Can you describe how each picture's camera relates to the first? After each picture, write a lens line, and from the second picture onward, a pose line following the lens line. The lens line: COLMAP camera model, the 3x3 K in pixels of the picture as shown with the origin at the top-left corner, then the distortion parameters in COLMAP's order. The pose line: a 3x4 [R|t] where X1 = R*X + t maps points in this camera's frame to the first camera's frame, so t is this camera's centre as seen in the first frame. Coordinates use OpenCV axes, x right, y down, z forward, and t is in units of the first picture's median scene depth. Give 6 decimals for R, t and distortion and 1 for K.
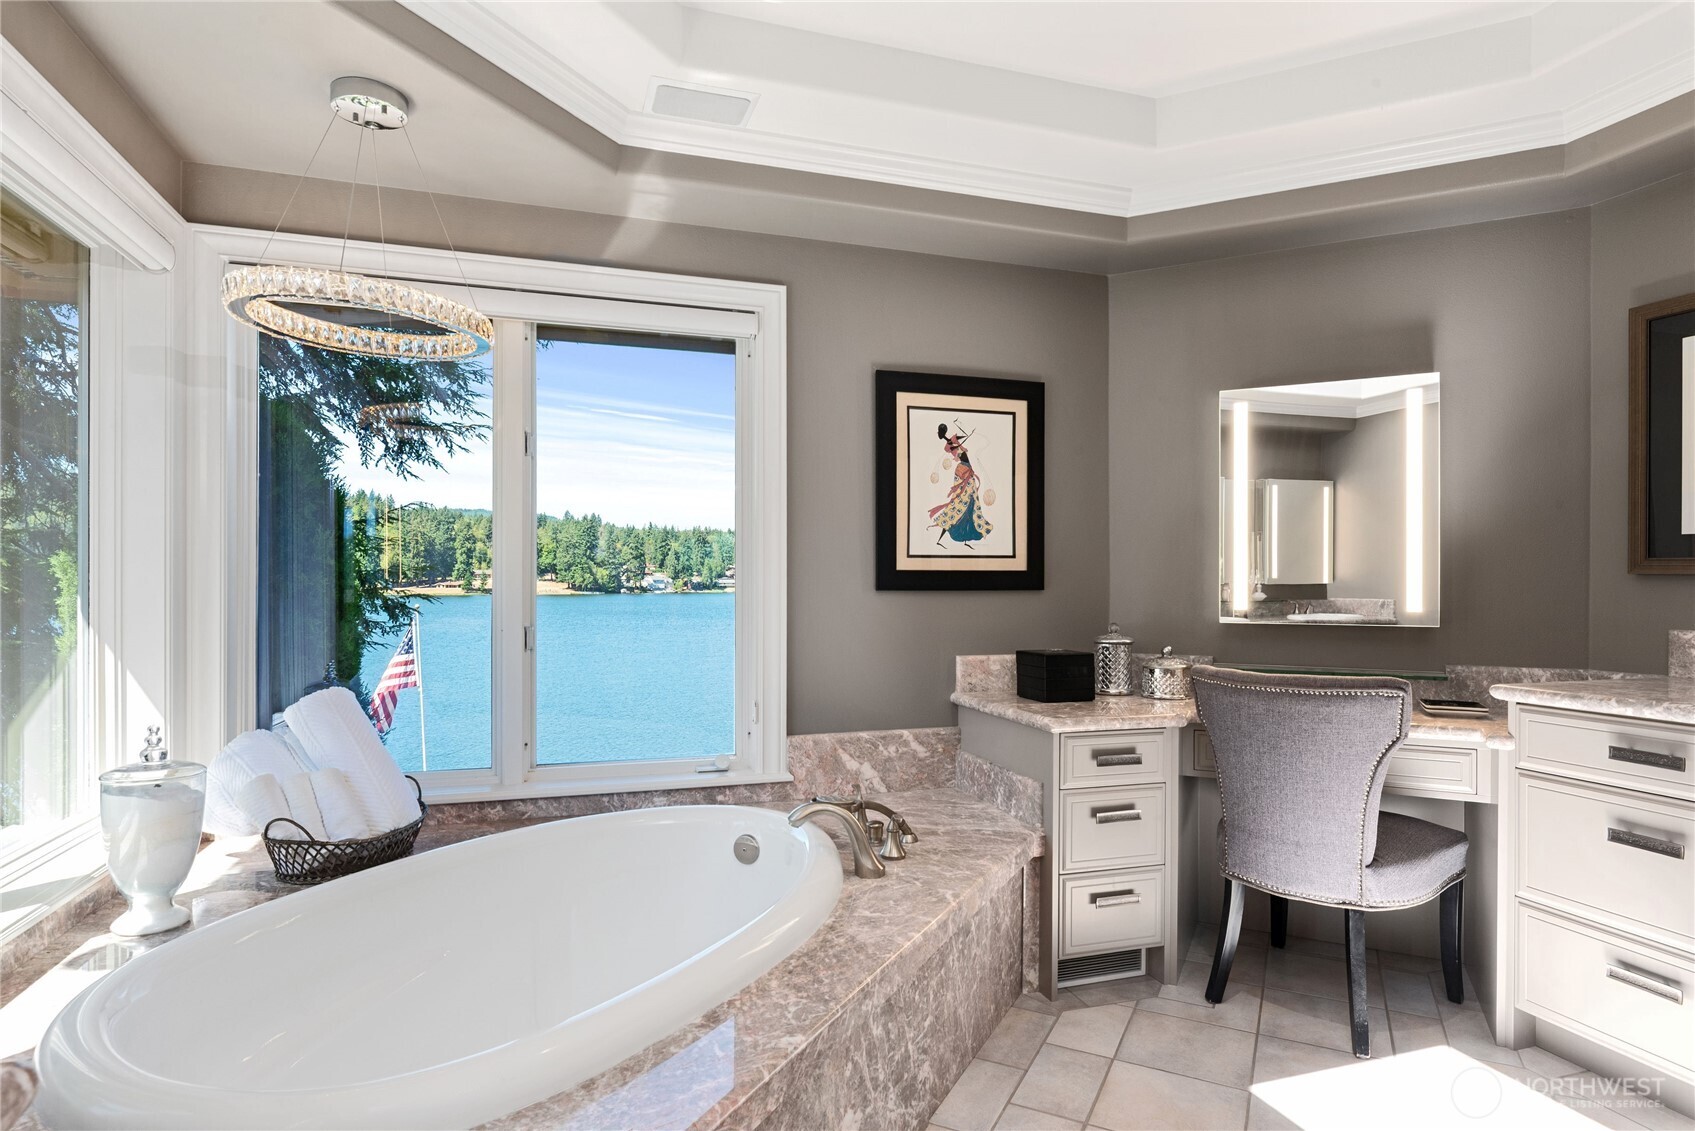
lens RADIAL K [[928.4, 0, 844.7], [0, 928.4, 580.6], [0, 0, 1]] dist [0.002724, 0.001207]
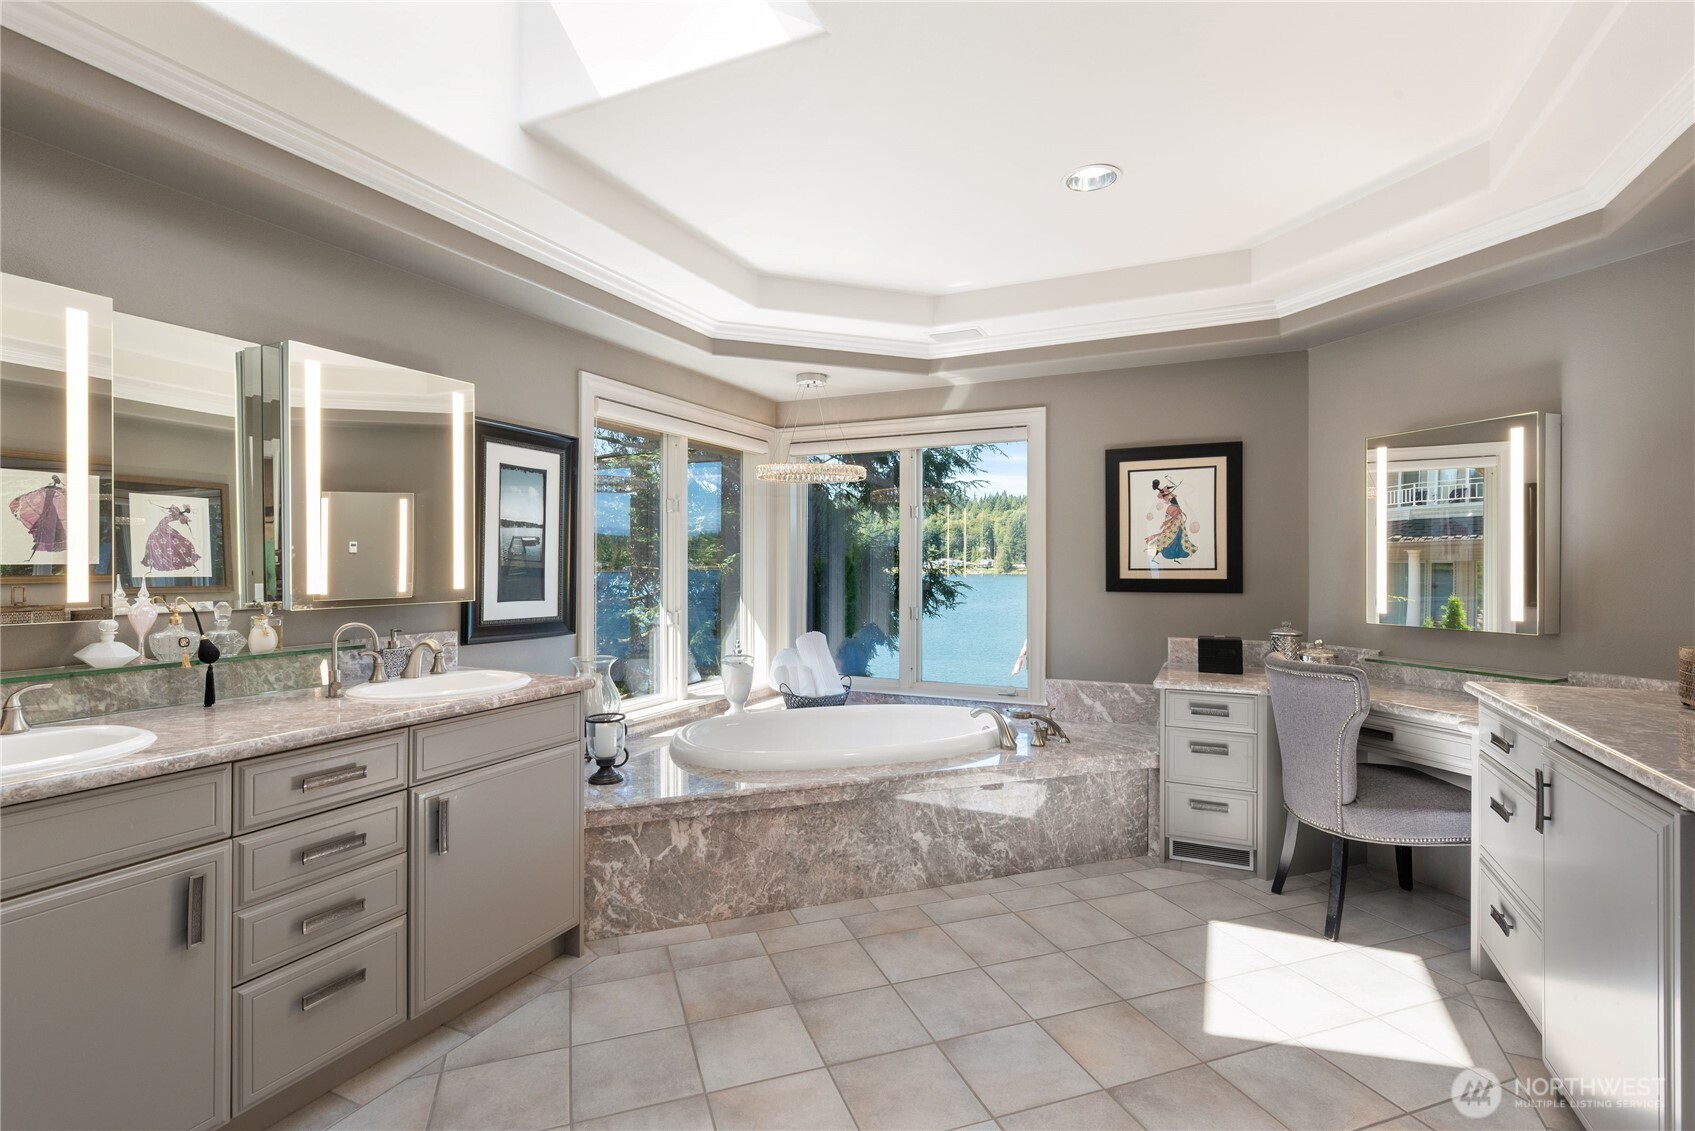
lens RADIAL K [[785.5, 0, 848.7], [0, 785.5, 561.7], [0, 0, 1]] dist [0.024653, 0.000307]
pose [[0.733604, -0.006421, -0.679547, 0.613927], [0.002921, 0.999976, -0.006296, -0.032368], [0.679571, 0.002634, 0.733605, -0.260031]]
